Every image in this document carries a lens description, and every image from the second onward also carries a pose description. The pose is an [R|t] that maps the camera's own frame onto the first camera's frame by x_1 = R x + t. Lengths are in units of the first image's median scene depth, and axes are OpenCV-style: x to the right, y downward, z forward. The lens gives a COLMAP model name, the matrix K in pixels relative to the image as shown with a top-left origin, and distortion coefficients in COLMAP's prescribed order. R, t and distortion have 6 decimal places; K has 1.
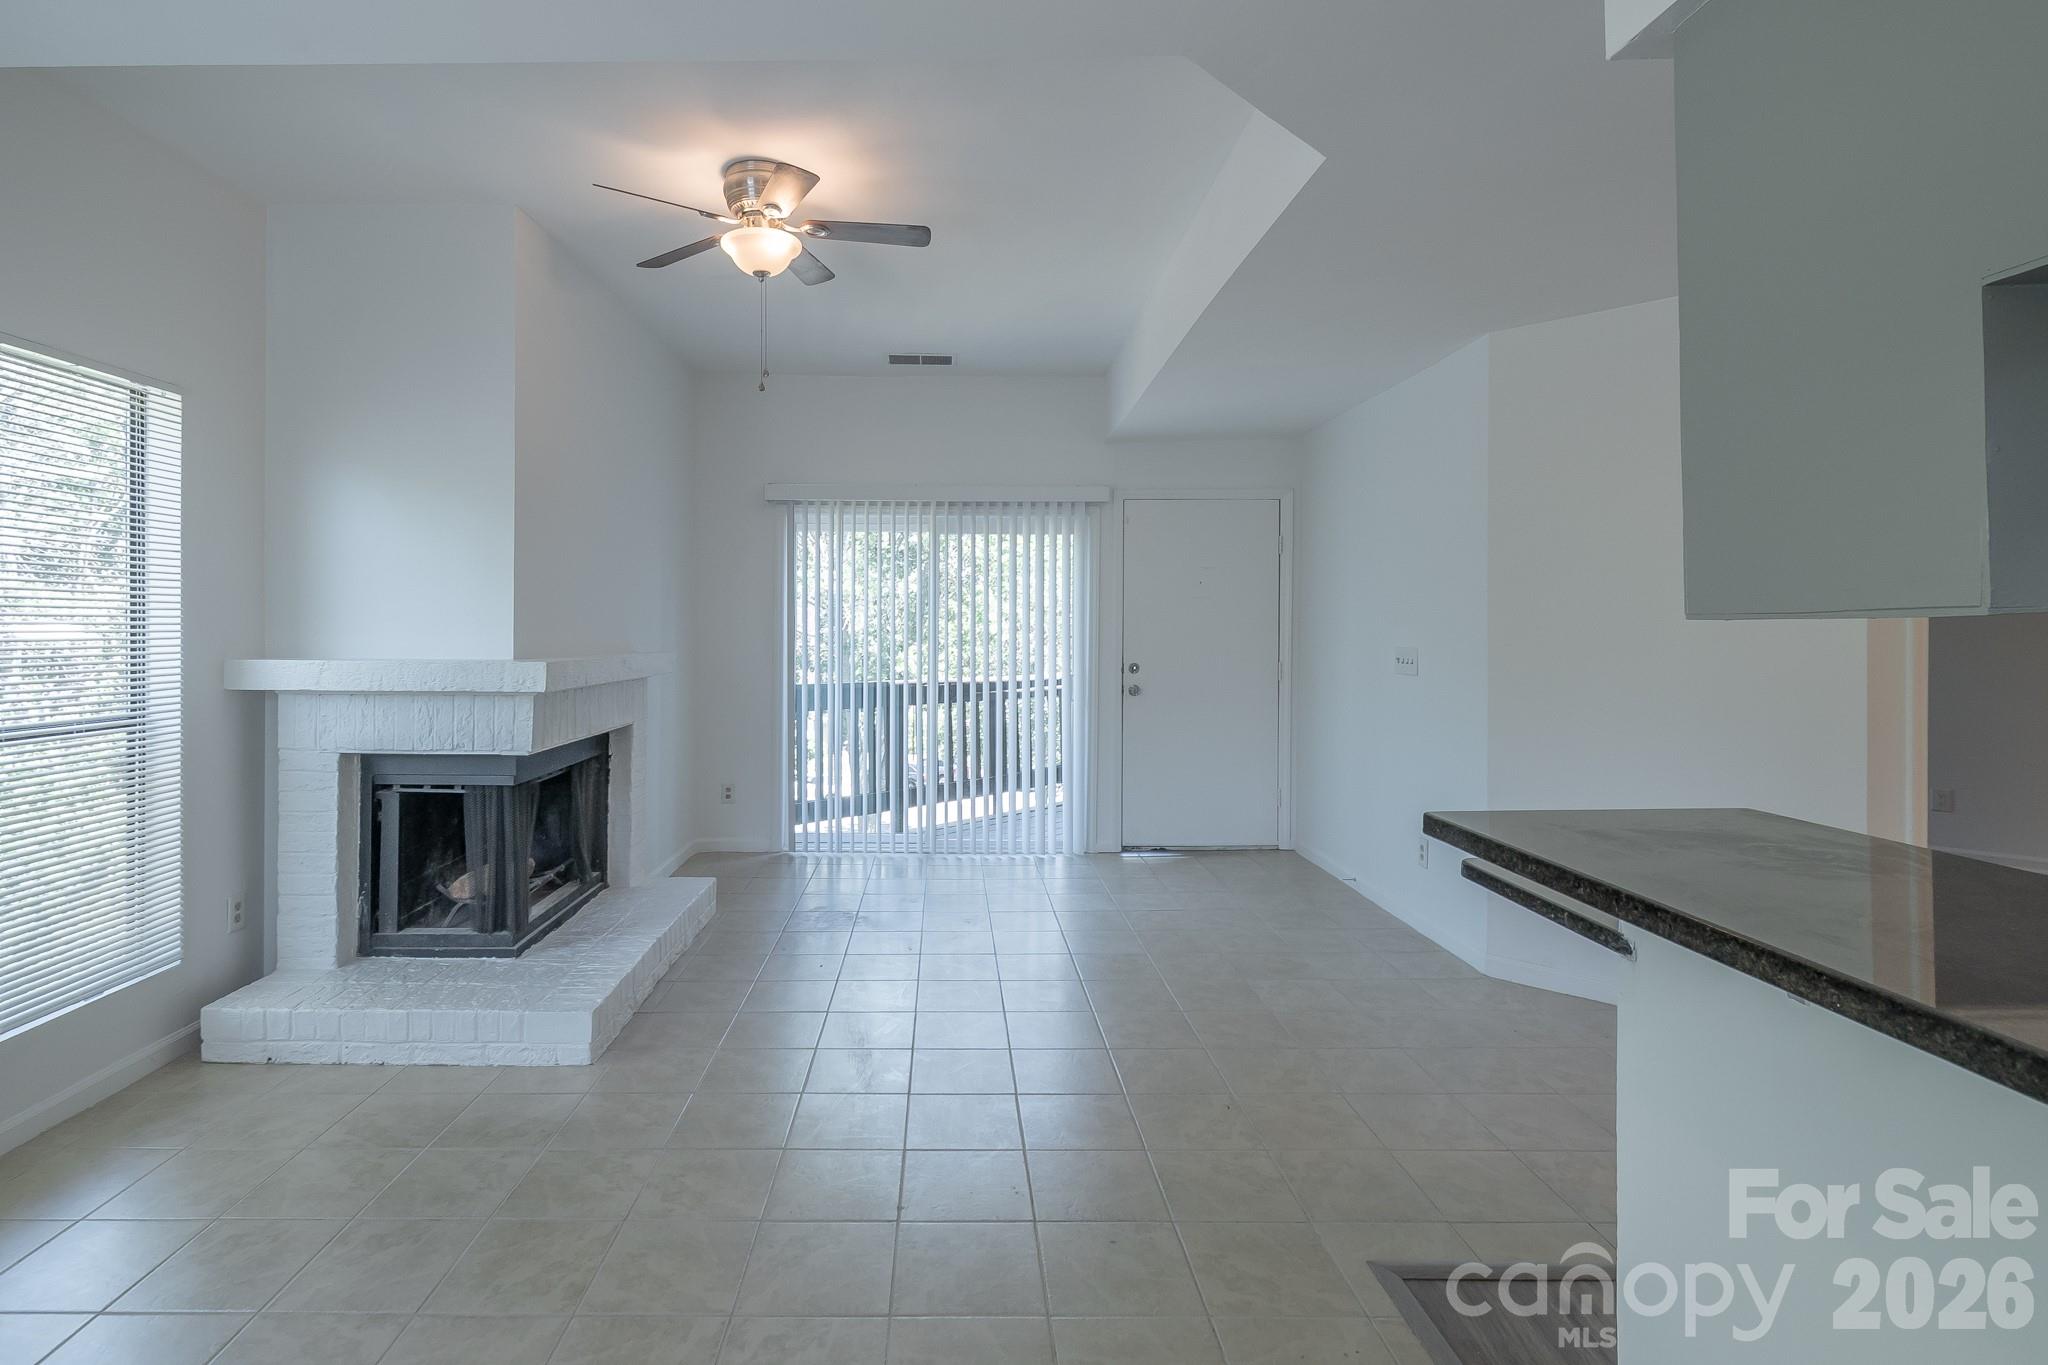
lens RADIAL K [[980.5, 0, 912.1], [0, 980.5, 629.8], [0, 0, 1]] dist [0.002543, 0.000115]
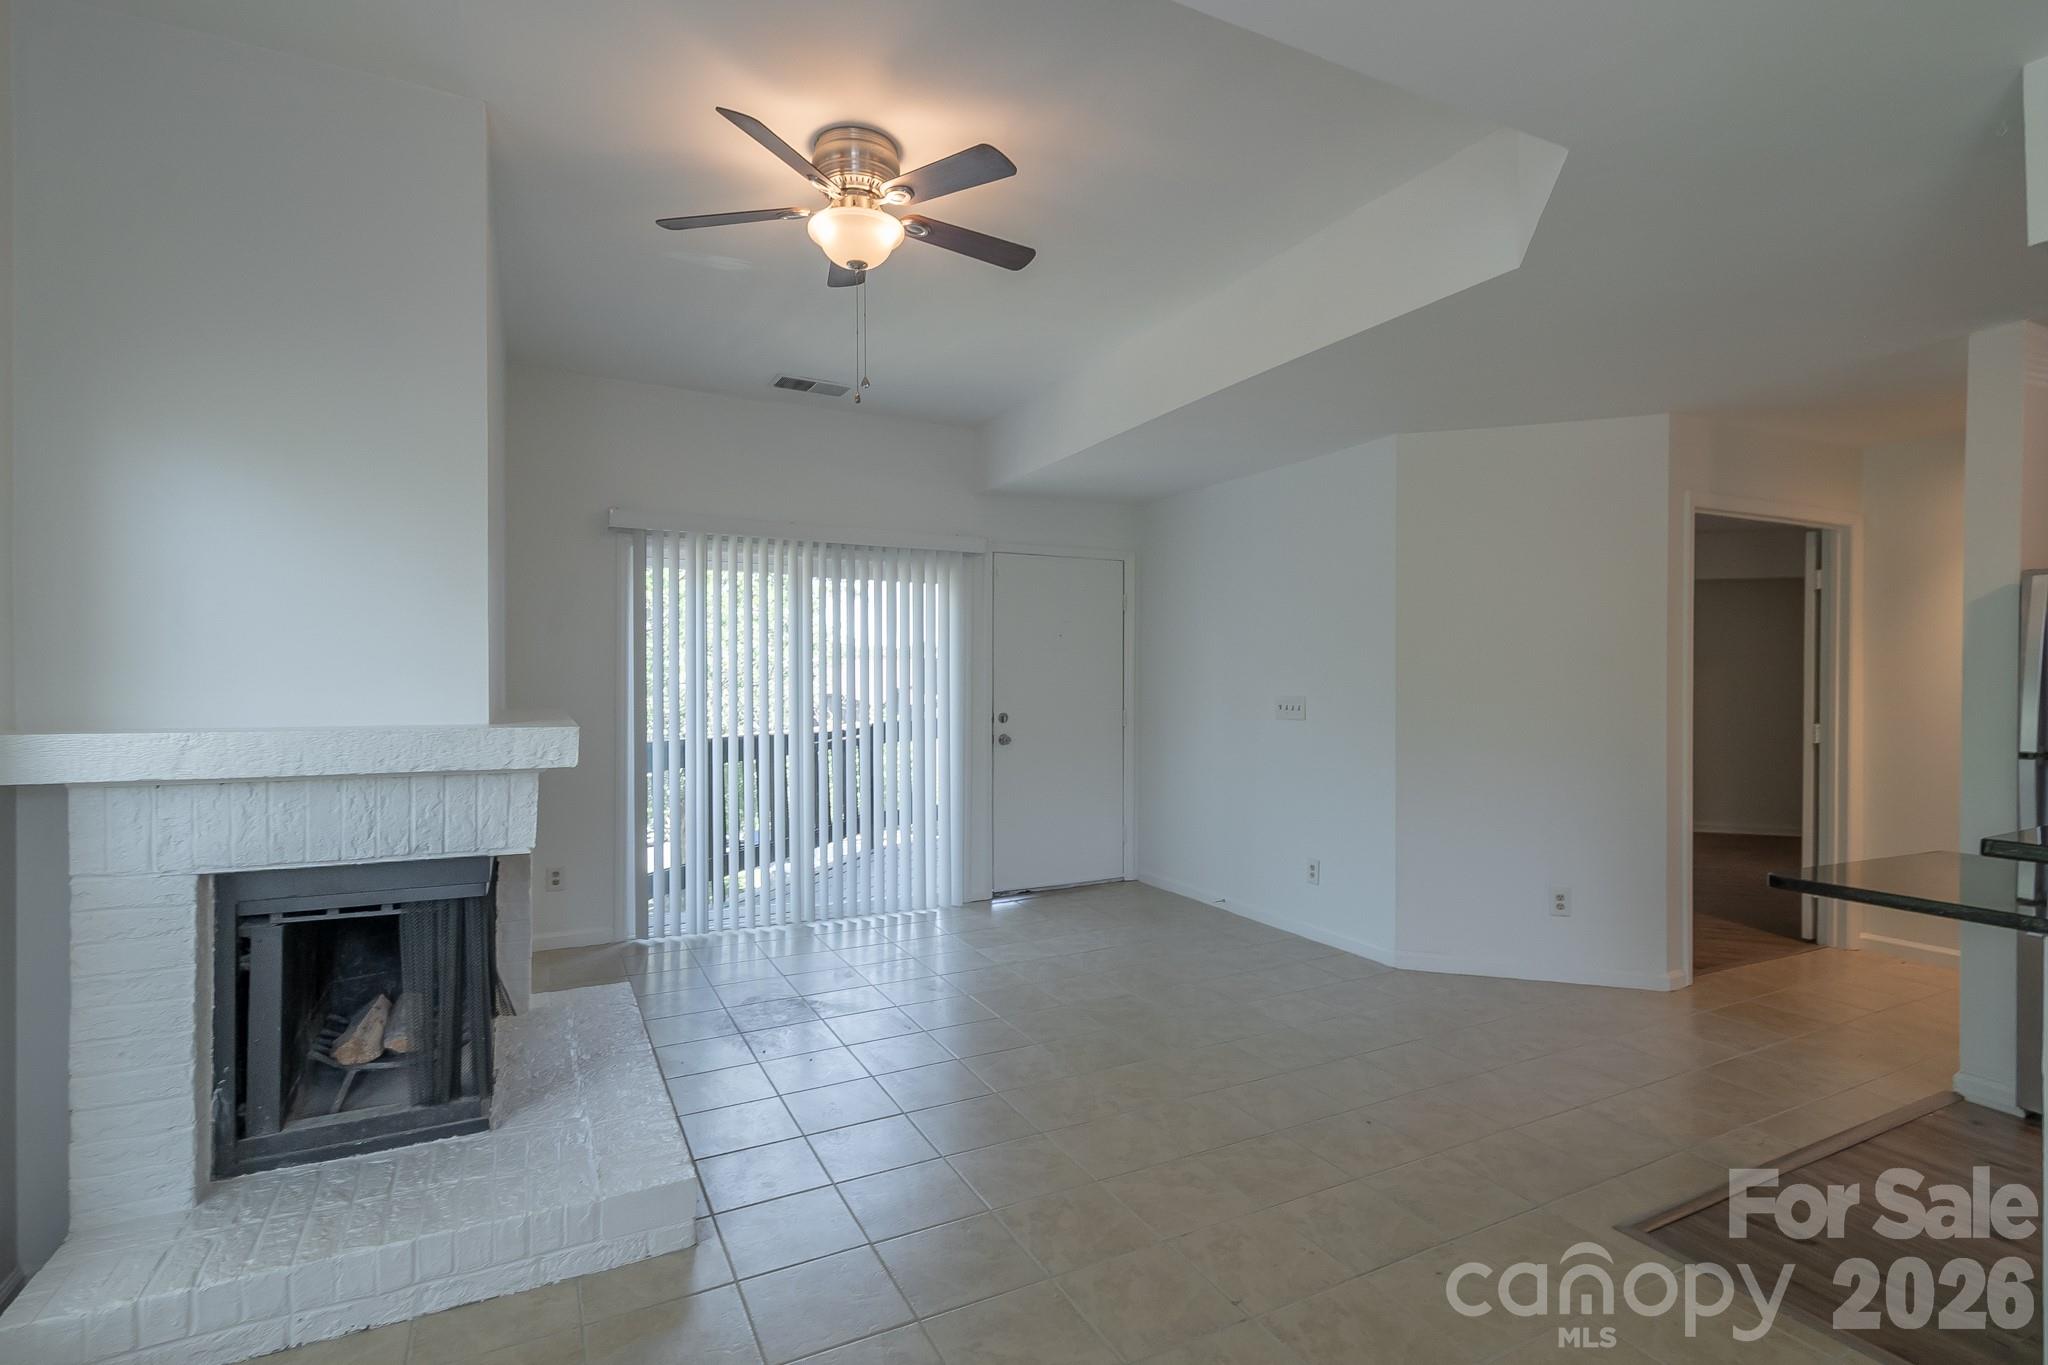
lens RADIAL K [[980.5, 0, 1020.2], [0, 980.5, 684.3], [0, 0, 1]] dist [0.002543, 0.000115]
pose [[0.878915, -0.003214, 0.476968, -0.398935], [-0.000351, 0.999973, 0.007384, -0.004642], [-0.476978, -0.006657, 0.878890, 0.166311]]
